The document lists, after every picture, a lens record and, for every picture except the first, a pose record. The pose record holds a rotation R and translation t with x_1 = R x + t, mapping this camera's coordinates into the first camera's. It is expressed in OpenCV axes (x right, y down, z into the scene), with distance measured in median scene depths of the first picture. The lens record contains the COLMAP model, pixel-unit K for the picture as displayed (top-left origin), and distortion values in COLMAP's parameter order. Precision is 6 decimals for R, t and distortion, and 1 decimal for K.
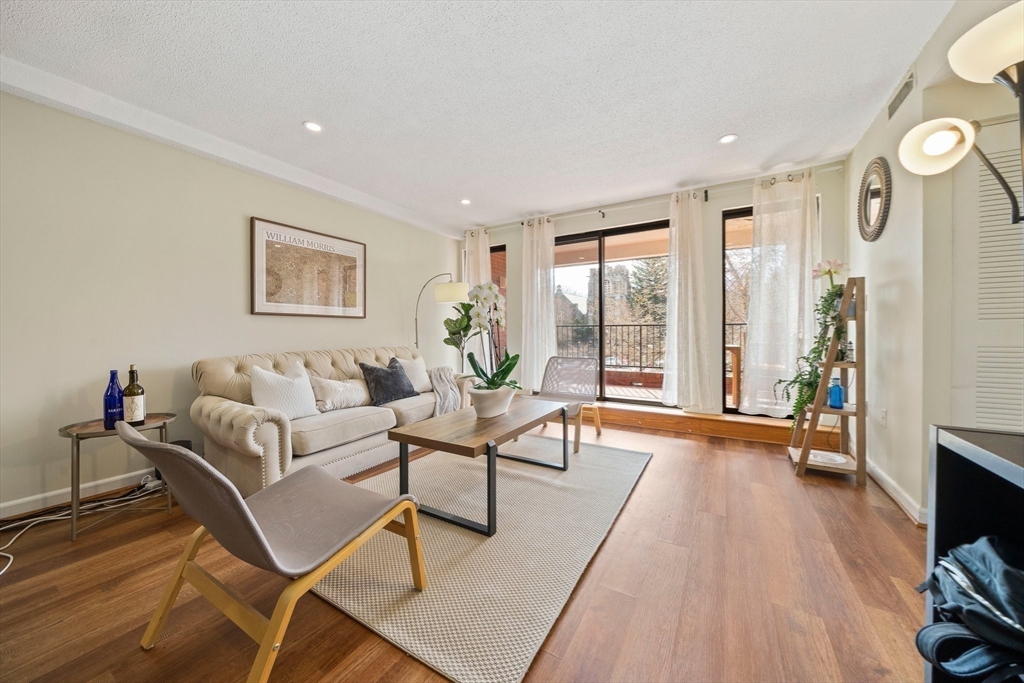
lens RADIAL K [[356.9, 0, 512.0], [0, 356.9, 341.5], [0, 0, 1]] dist [-0.001186, -0.000071]
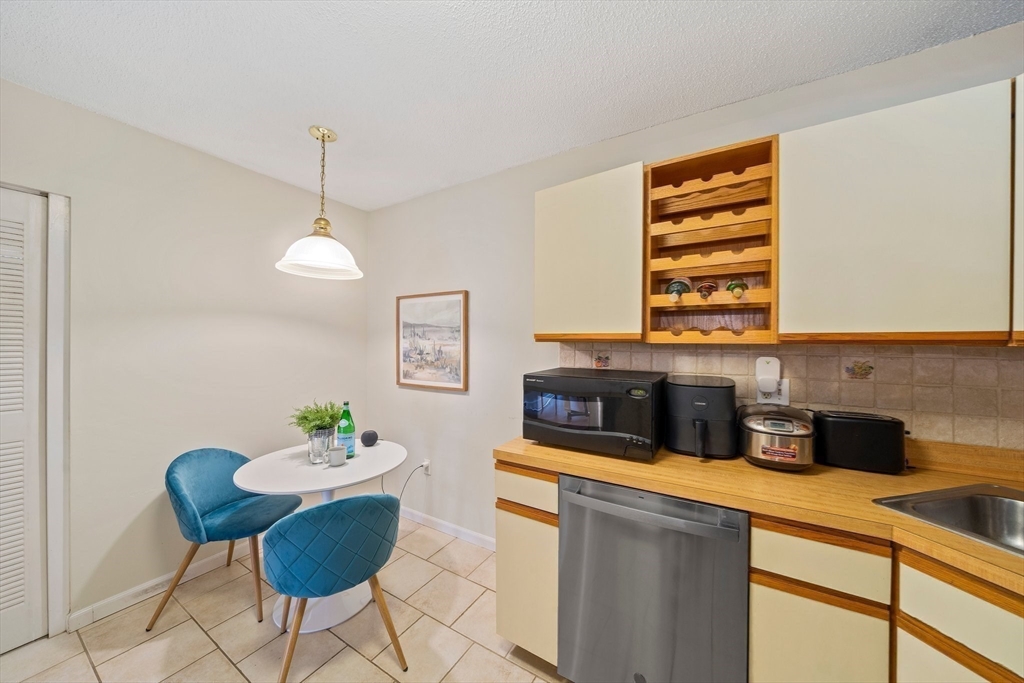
lens RADIAL K [[356.9, 0, 512.0], [0, 356.9, 341.5], [0, 0, 1]] dist [-0.001186, -0.000071]
pose [[-0.020044, 0.001668, -0.999798, 0.291168], [-0.025300, 0.999678, 0.002175, -0.176979], [0.999479, 0.025338, -0.019996, 1.111635]]
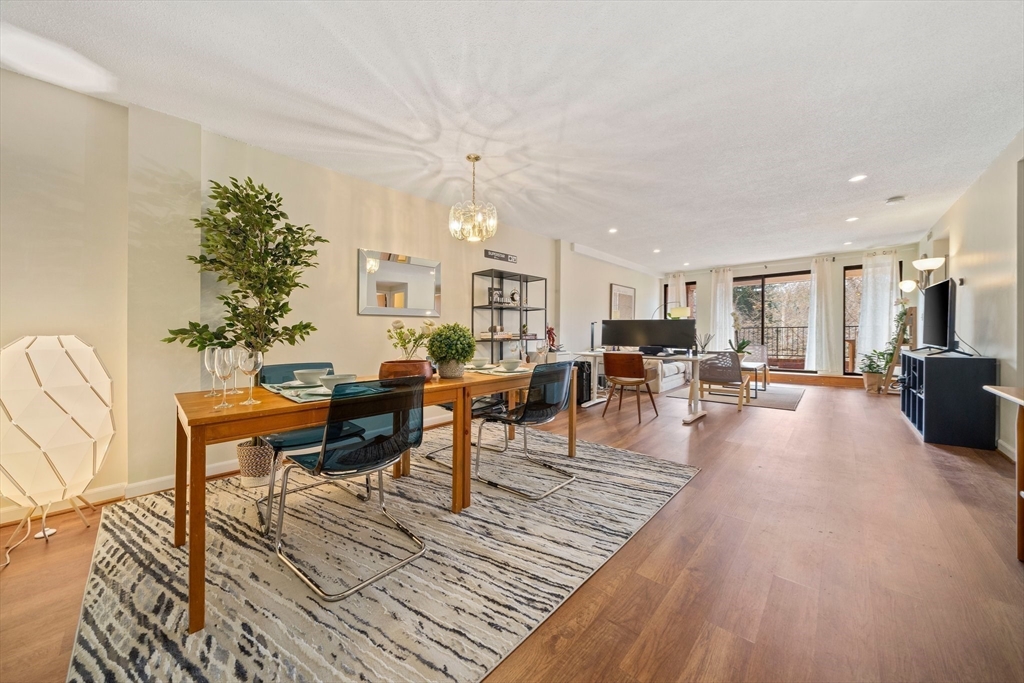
lens RADIAL K [[356.9, 0, 512.0], [0, 356.9, 341.5], [0, 0, 1]] dist [-0.001186, -0.000071]
pose [[0.978204, 0.002288, -0.207633, -0.712536], [-0.002428, 0.999997, -0.000422, 0.033224], [0.207631, 0.000917, 0.978207, -1.173102]]
